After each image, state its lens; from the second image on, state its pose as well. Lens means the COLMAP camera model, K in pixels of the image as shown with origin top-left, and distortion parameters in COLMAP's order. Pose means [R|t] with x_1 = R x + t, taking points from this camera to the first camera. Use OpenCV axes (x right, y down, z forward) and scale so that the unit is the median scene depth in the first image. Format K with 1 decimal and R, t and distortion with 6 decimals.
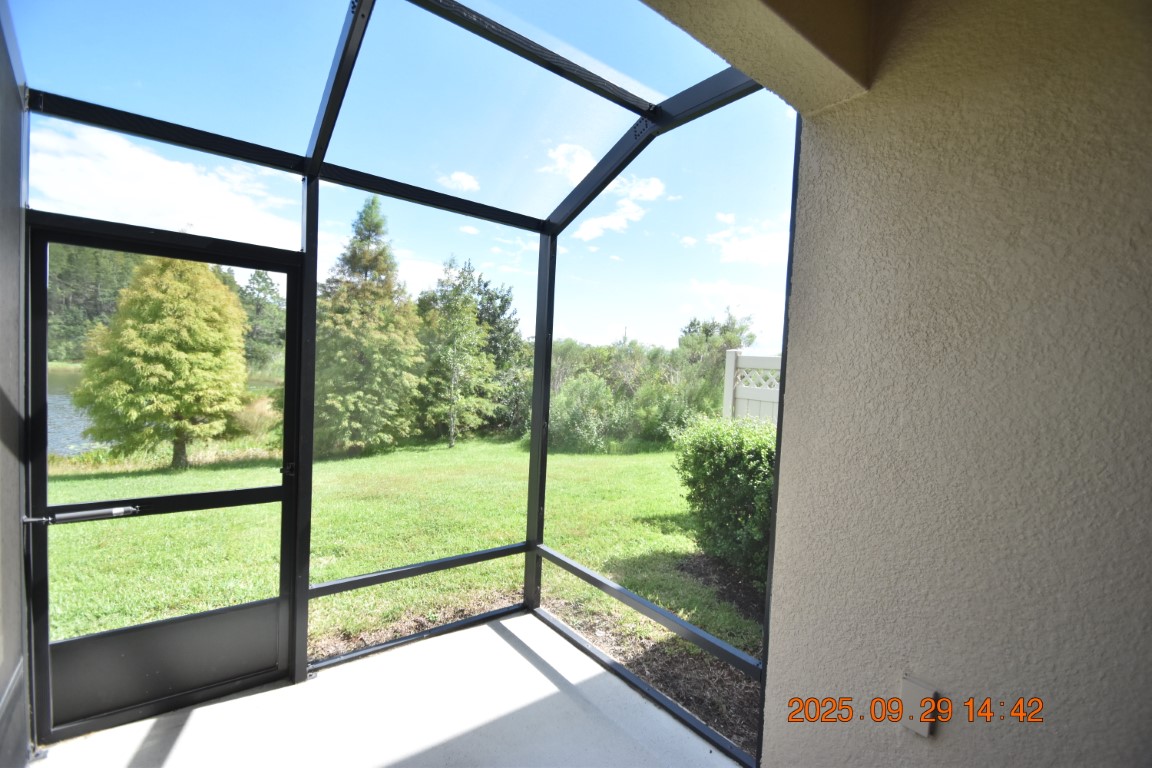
lens RADIAL K [[505.1, 0, 573.7], [0, 505.1, 391.5], [0, 0, 1]] dist [0.012627, -0.016545]
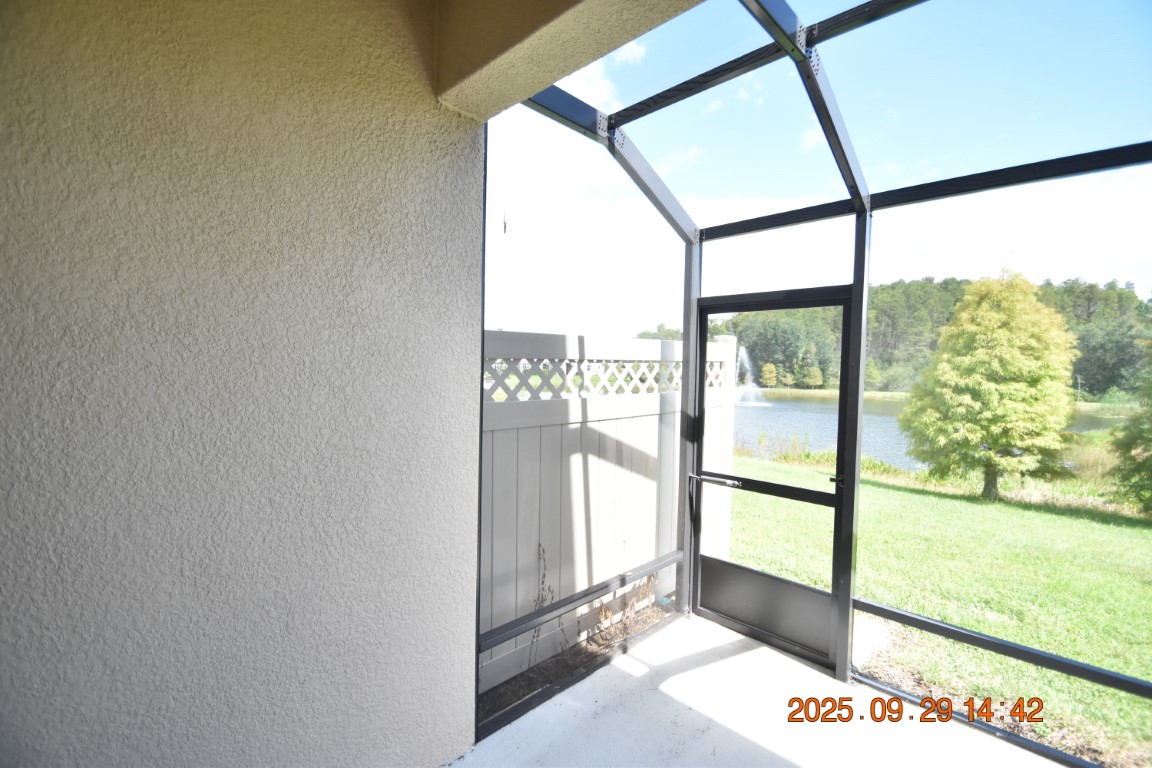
lens RADIAL K [[505.1, 0, 573.7], [0, 505.1, 391.5], [0, 0, 1]] dist [0.012627, -0.016545]
pose [[0.120372, -0.005350, -0.992714, 0.115815], [-0.060941, 0.998060, -0.012768, 0.002283], [0.990857, 0.062034, 0.119813, 0.068055]]
